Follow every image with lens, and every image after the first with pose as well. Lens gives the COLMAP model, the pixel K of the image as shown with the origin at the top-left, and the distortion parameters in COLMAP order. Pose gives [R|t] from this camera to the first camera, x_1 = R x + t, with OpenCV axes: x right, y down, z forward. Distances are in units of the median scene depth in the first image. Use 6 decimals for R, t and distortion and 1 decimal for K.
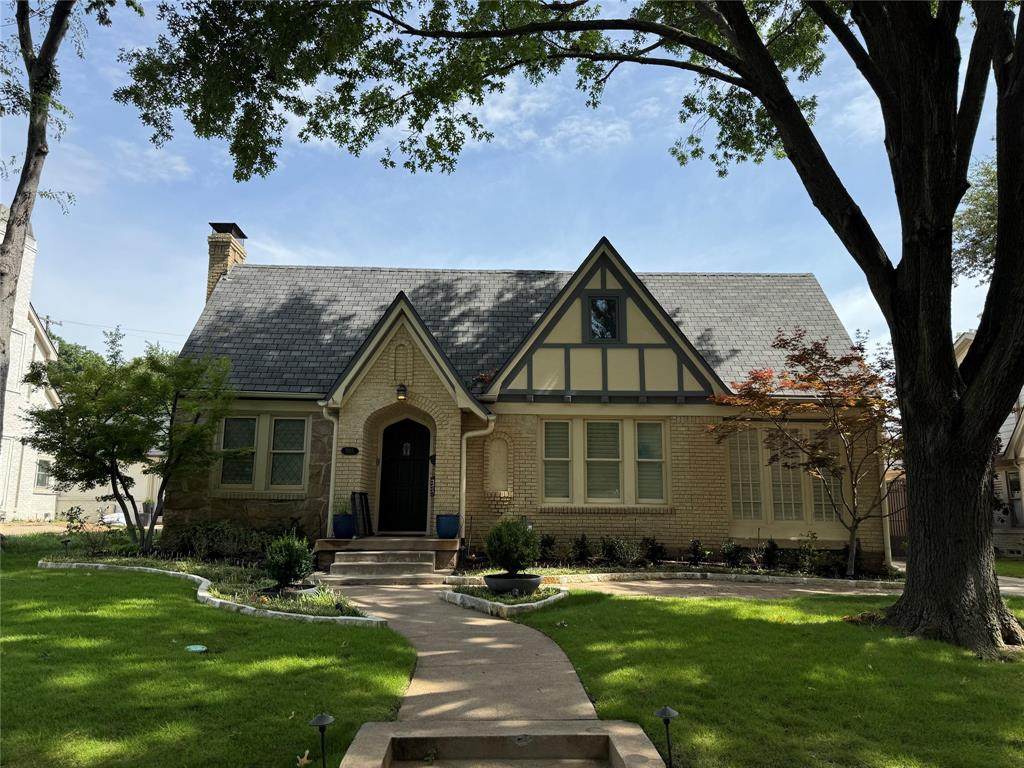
lens RADIAL K [[712.5, 0, 512.6], [0, 712.5, 383.3], [0, 0, 1]] dist [0.046674, -0.000571]
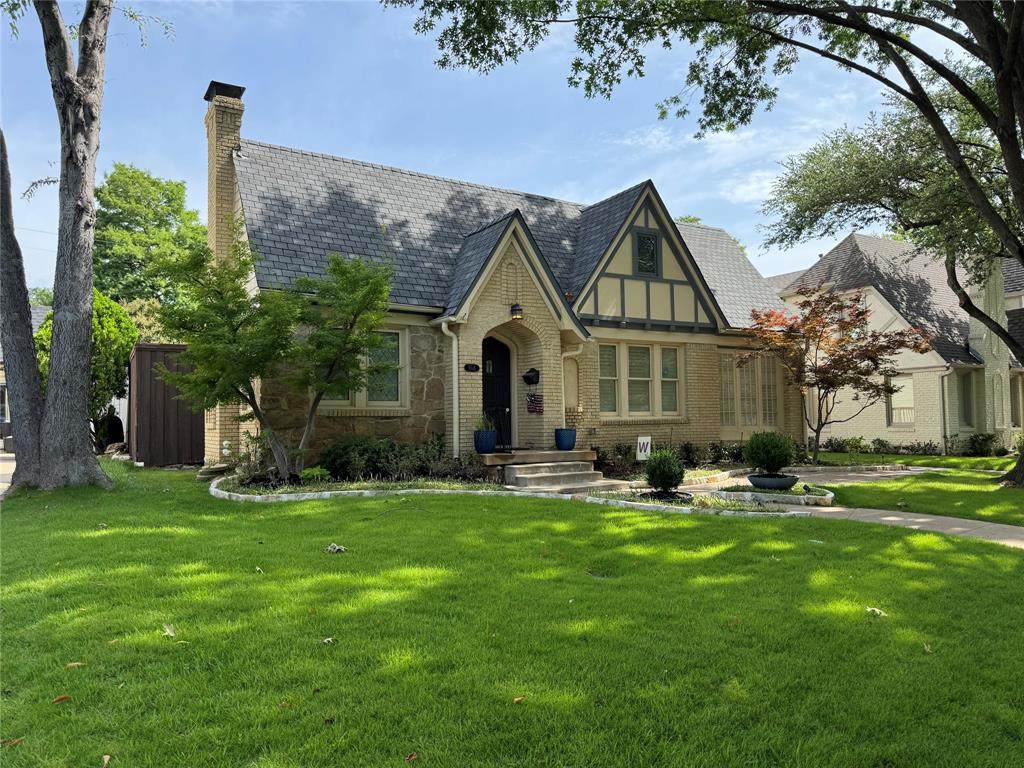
lens RADIAL K [[712.5, 0, 513.7], [0, 712.5, 386.6], [0, 0, 1]] dist [0.046674, -0.000571]
pose [[0.863341, 0.006110, 0.504584, -0.634586], [-0.071224, 0.991392, 0.109859, 0.007096], [-0.499569, -0.130784, 0.856345, 0.110354]]
